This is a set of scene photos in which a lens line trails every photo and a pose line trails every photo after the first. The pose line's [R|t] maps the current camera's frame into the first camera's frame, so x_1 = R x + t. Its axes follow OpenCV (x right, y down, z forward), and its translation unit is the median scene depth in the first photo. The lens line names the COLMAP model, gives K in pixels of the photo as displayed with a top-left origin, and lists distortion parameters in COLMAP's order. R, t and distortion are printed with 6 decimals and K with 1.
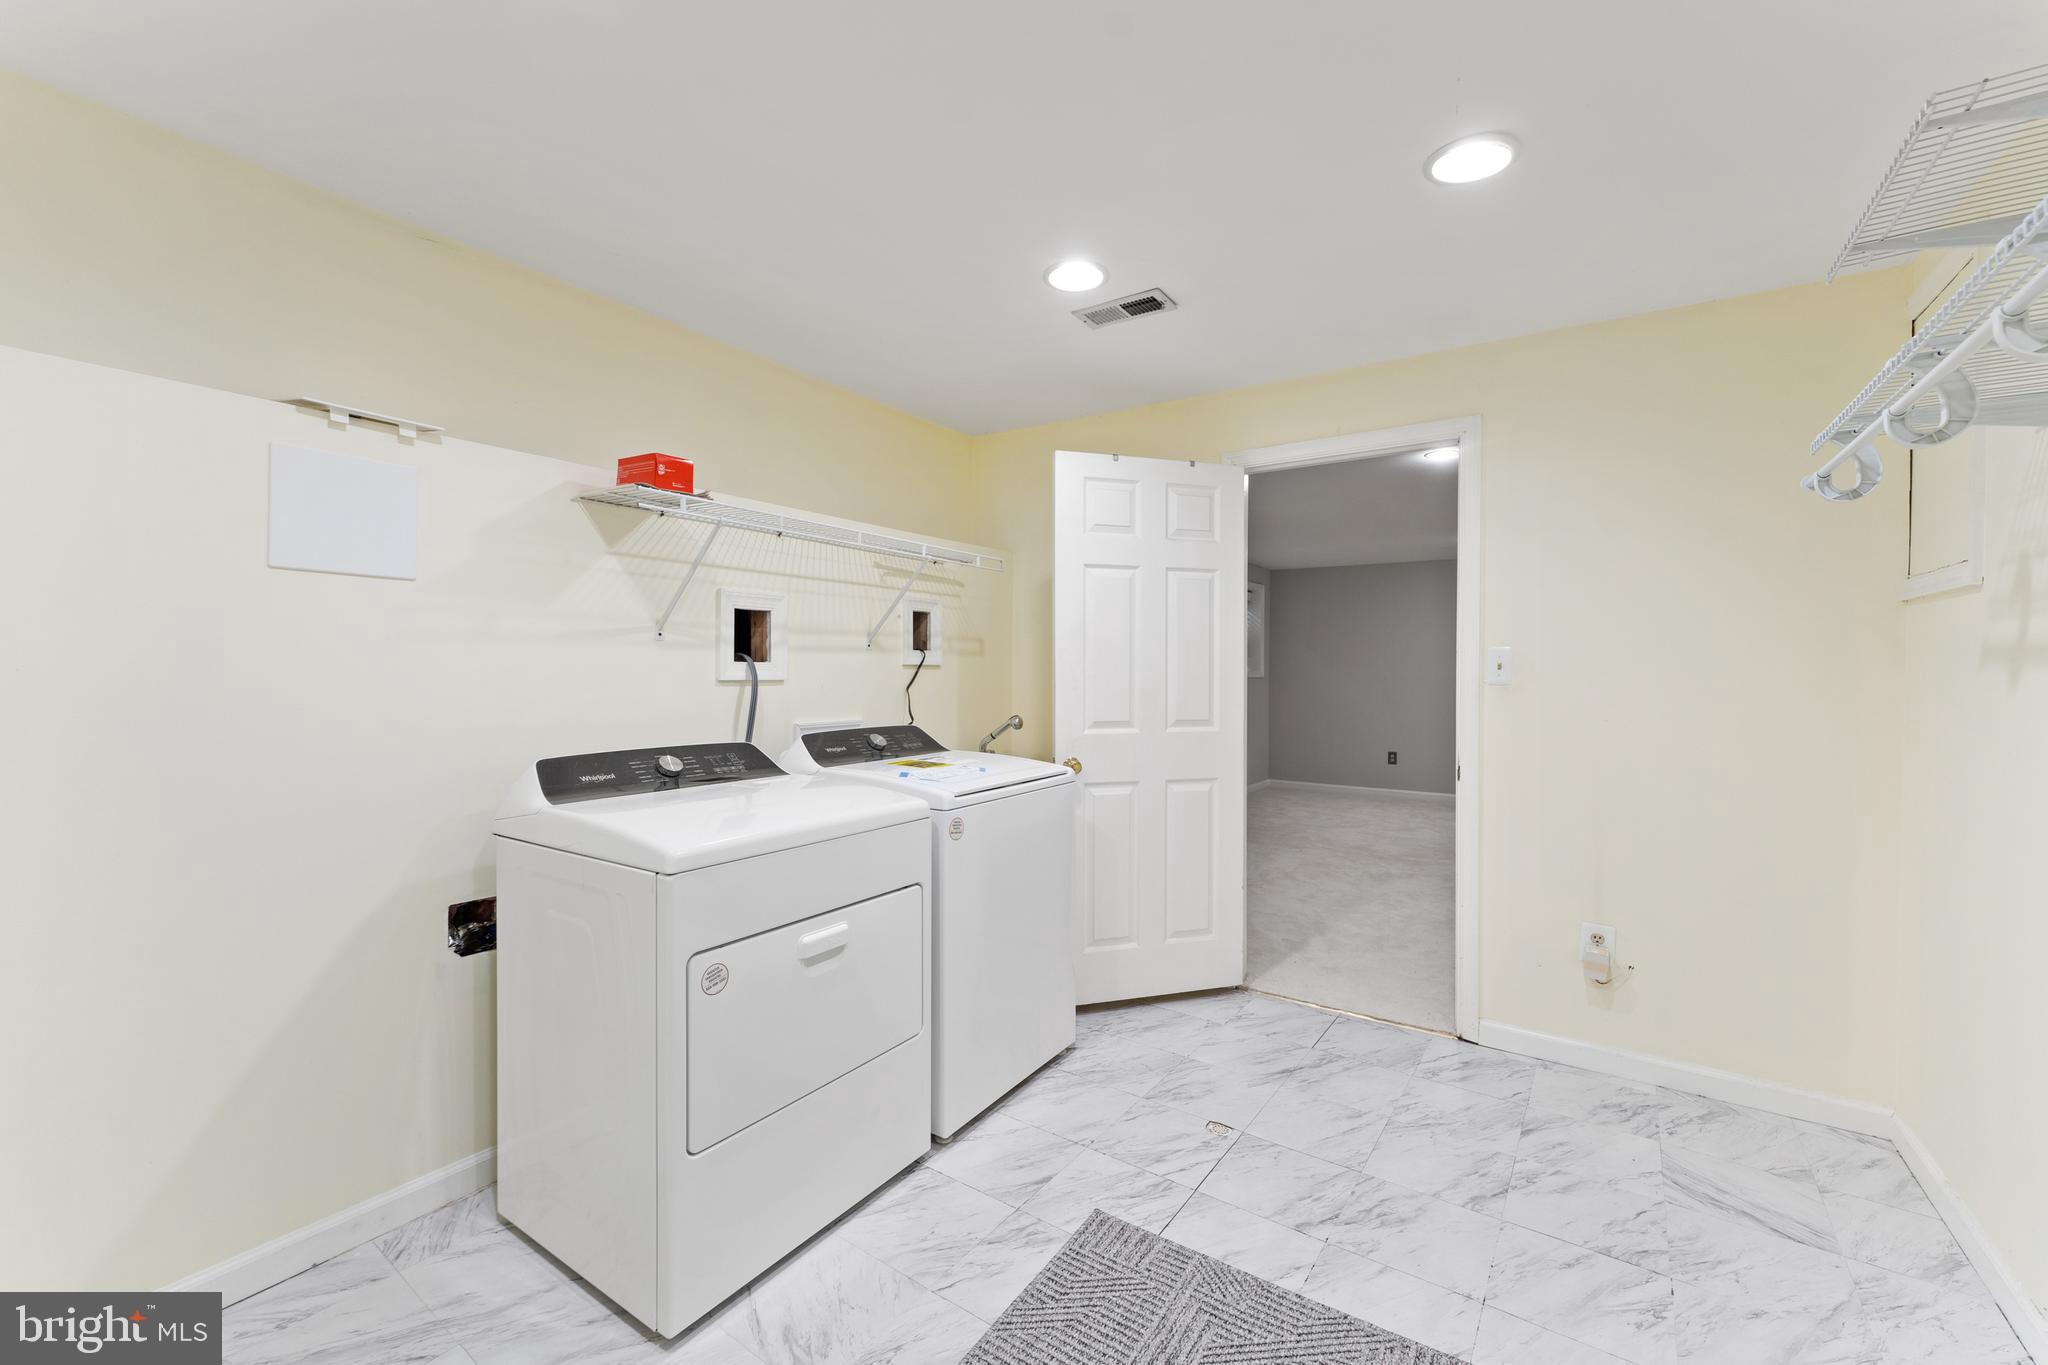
lens RADIAL K [[825.7, 0, 1032.5], [0, 825.7, 679.6], [0, 0, 1]] dist [0.000291, -0.000494]
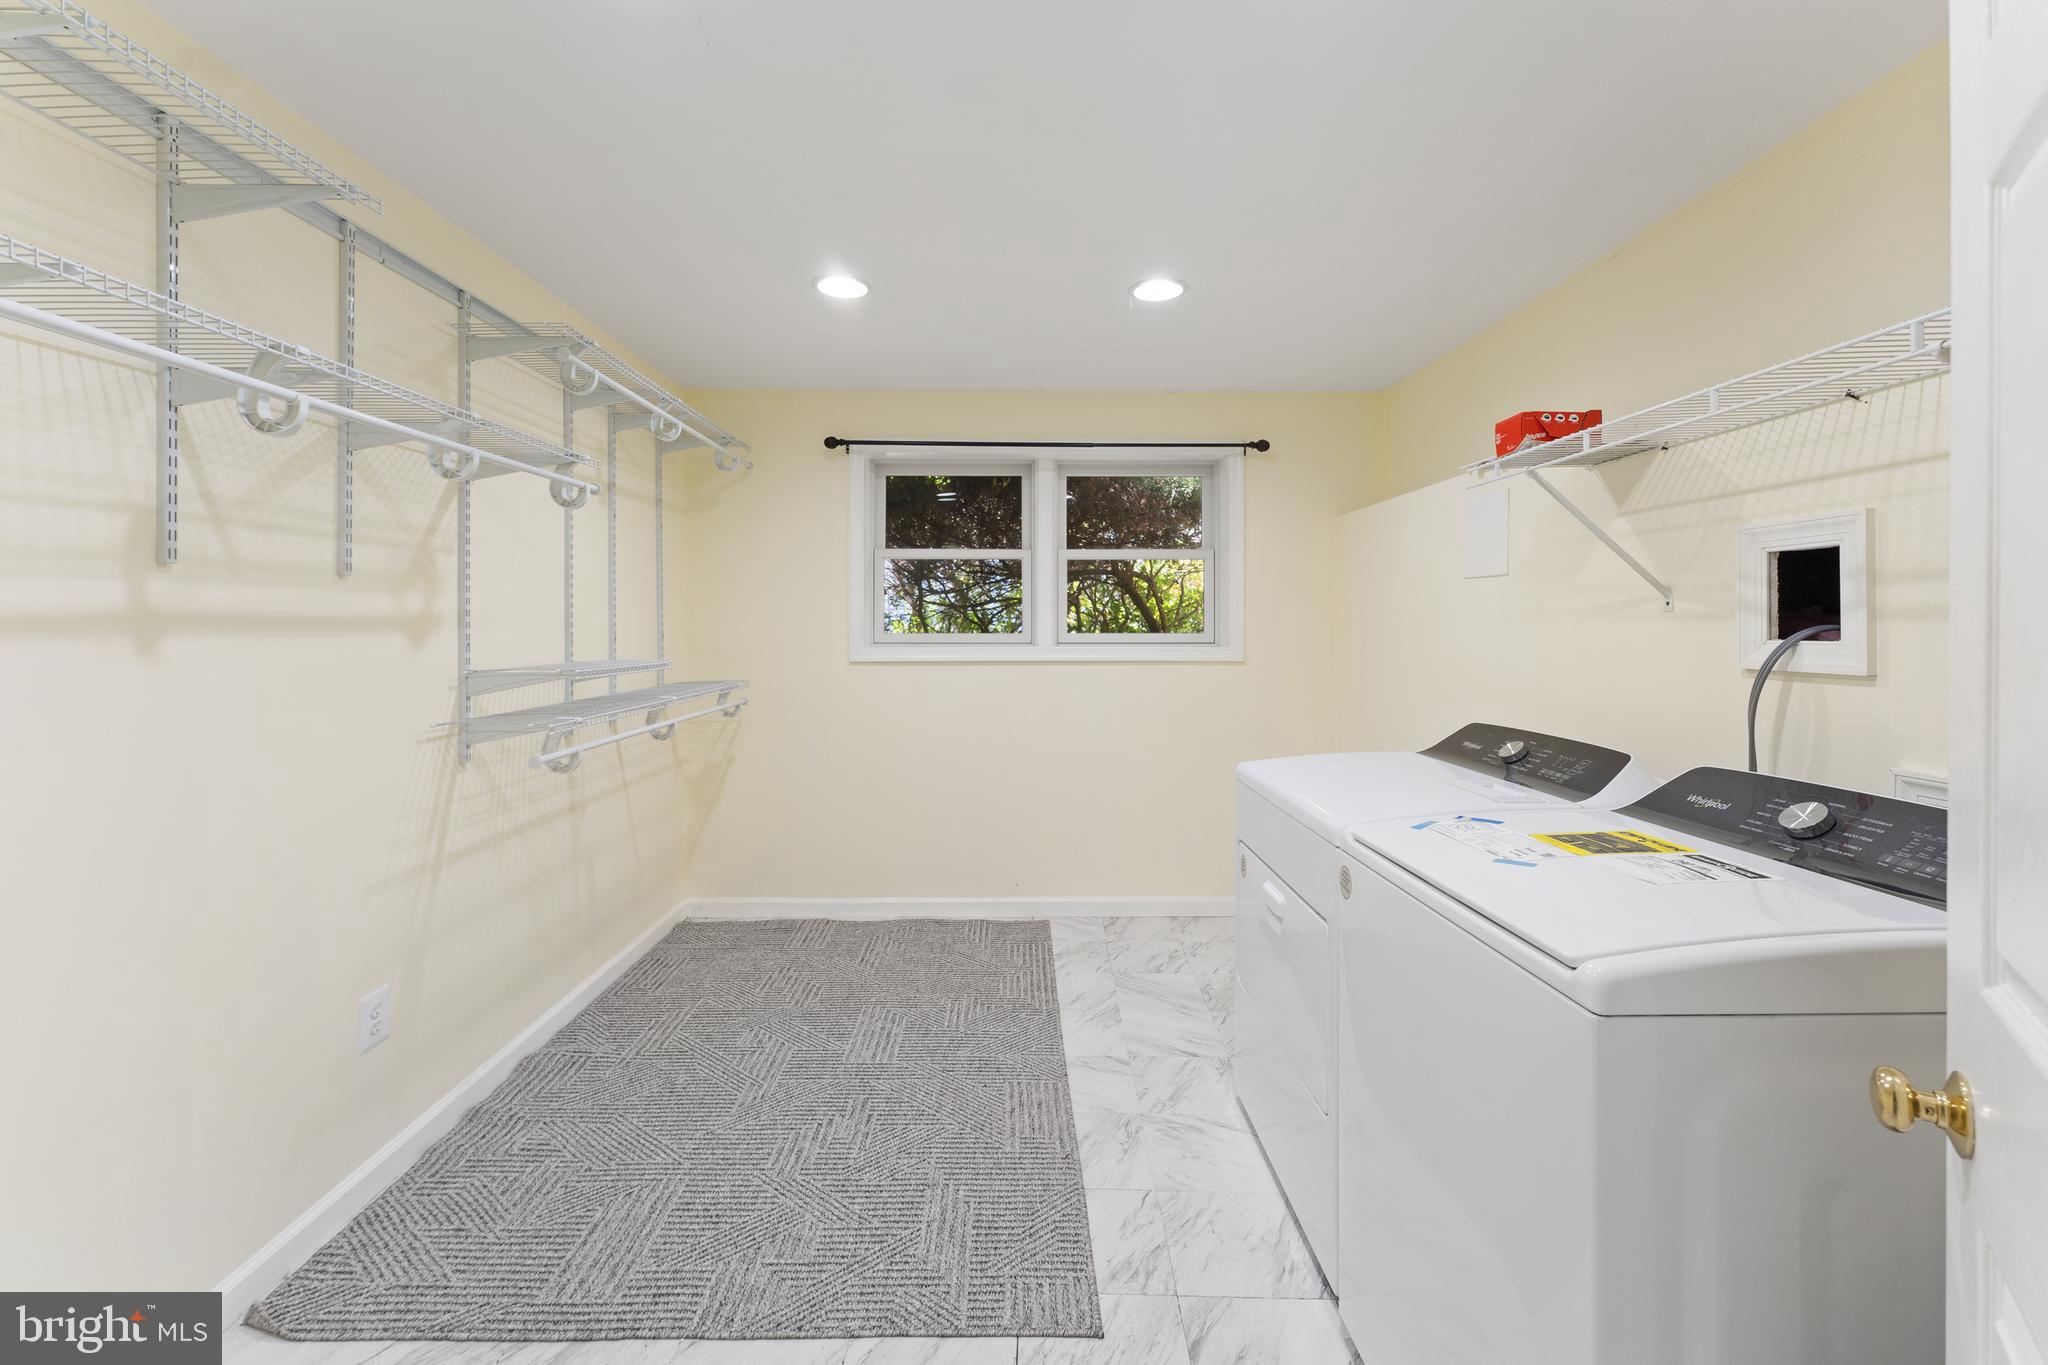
lens RADIAL K [[845.2, 0, 1035.0], [0, 845.2, 642.8], [0, 0, 1]] dist [0.000061, -0.000523]
pose [[-0.820068, 0.013603, -0.572104, 0.525712], [-0.003151, 0.999595, 0.028285, -0.043483], [0.572257, 0.024998, -0.819693, 1.443713]]
